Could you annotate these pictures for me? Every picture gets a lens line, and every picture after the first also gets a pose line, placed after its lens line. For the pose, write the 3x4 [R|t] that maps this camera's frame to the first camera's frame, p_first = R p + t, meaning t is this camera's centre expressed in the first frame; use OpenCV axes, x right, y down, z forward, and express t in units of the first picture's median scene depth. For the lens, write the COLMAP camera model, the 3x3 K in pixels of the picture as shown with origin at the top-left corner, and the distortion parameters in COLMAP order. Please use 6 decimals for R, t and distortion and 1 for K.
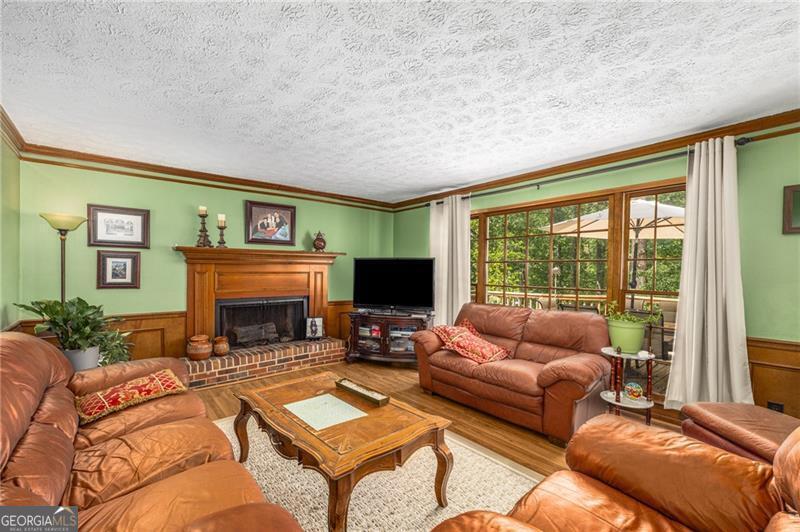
lens RADIAL K [[341.4, 0, 398.7], [0, 341.4, 276.2], [0, 0, 1]] dist [-0.001090, 0.000011]
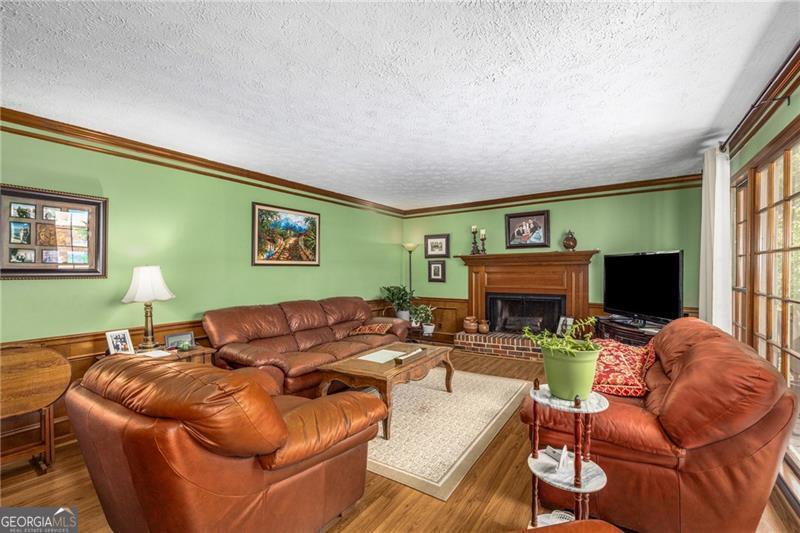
lens RADIAL K [[341.4, 0, 397.6], [0, 341.4, 271.1], [0, 0, 1]] dist [-0.001090, 0.000011]
pose [[0.281511, -0.006309, -0.959537, 0.685249], [-0.006860, 0.999940, -0.008587, -0.002388], [0.959533, 0.009000, 0.281451, 0.289912]]
